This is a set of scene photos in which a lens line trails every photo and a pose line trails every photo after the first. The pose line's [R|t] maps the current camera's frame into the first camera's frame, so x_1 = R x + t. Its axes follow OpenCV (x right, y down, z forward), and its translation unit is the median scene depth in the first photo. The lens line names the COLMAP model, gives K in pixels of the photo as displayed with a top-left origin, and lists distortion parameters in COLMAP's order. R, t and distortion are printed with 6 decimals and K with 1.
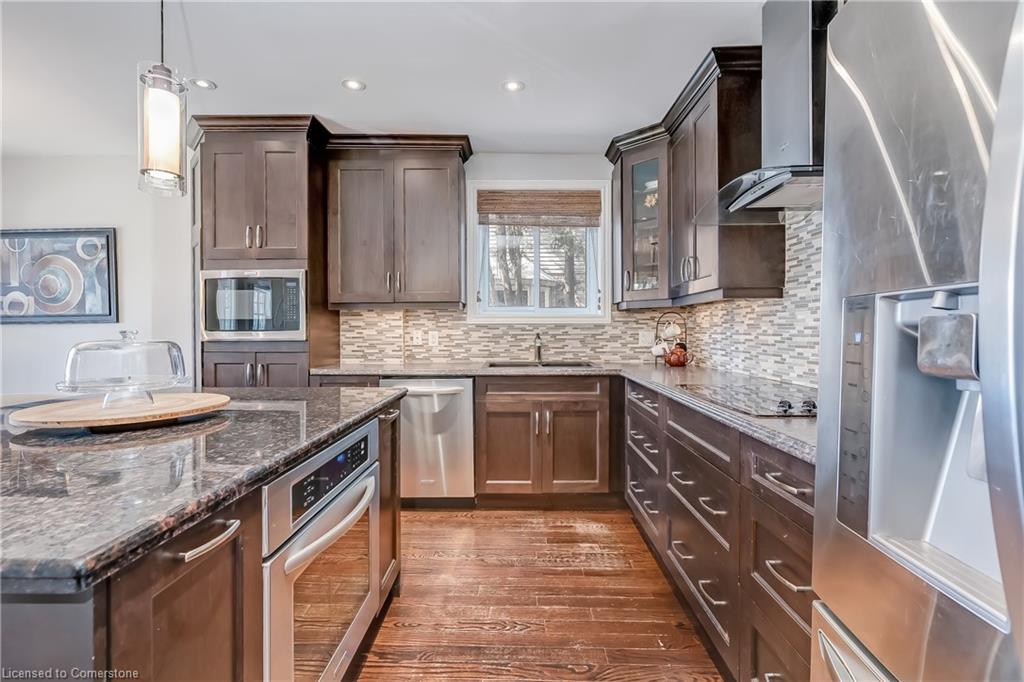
lens RADIAL K [[471.5, 0, 518.0], [0, 471.5, 334.6], [0, 0, 1]] dist [-0.011014, 0.003887]
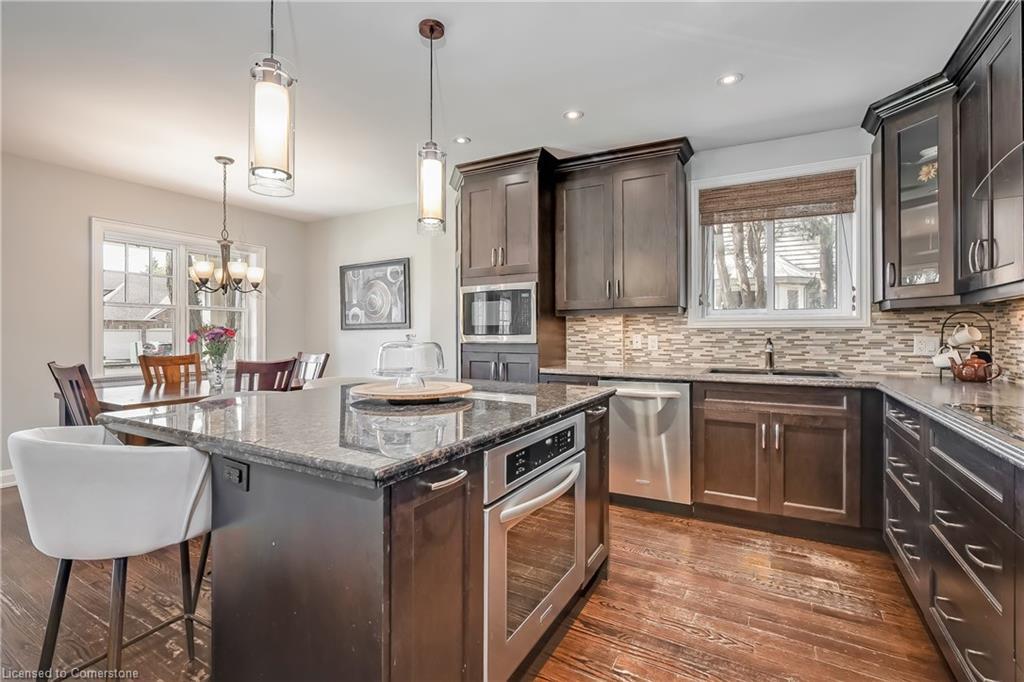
lens RADIAL K [[471.5, 0, 506.1], [0, 471.5, 337.2], [0, 0, 1]] dist [-0.011014, 0.003887]
pose [[0.871638, 0.003879, -0.490136, 0.052048], [-0.005768, 0.999981, -0.002344, 0.000604], [0.490117, 0.004870, 0.871643, -0.043770]]
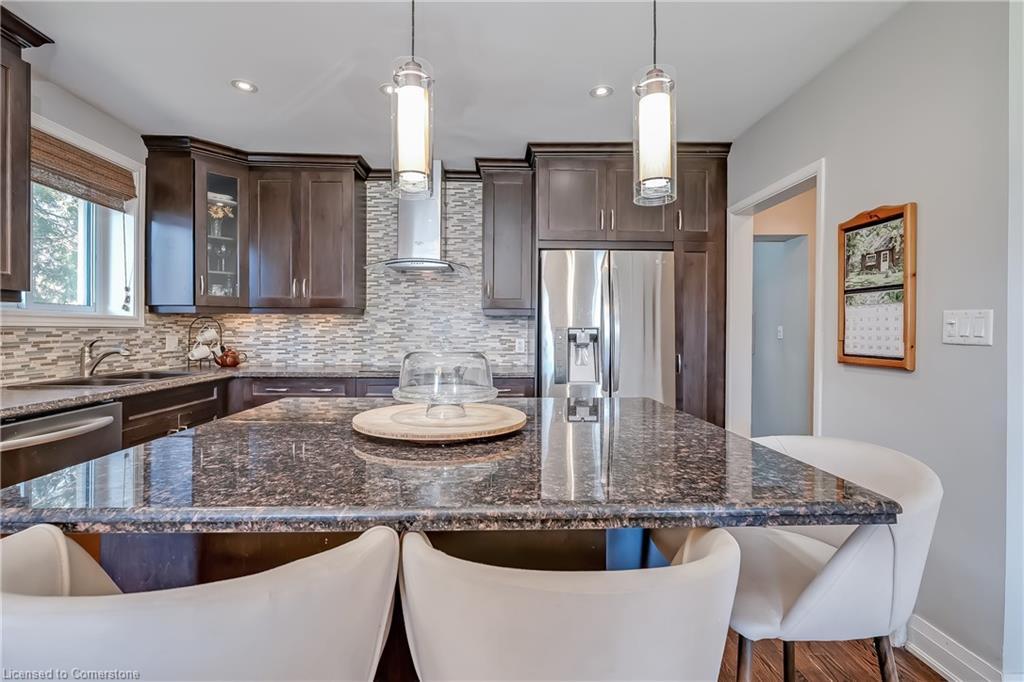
lens RADIAL K [[471.5, 0, 509.8], [0, 471.5, 334.8], [0, 0, 1]] dist [-0.011014, 0.003887]
pose [[-0.063382, -0.008219, 0.997955, -0.884275], [0.006666, 0.999940, 0.008659, -0.014420], [-0.997967, 0.007201, -0.063323, 0.449227]]
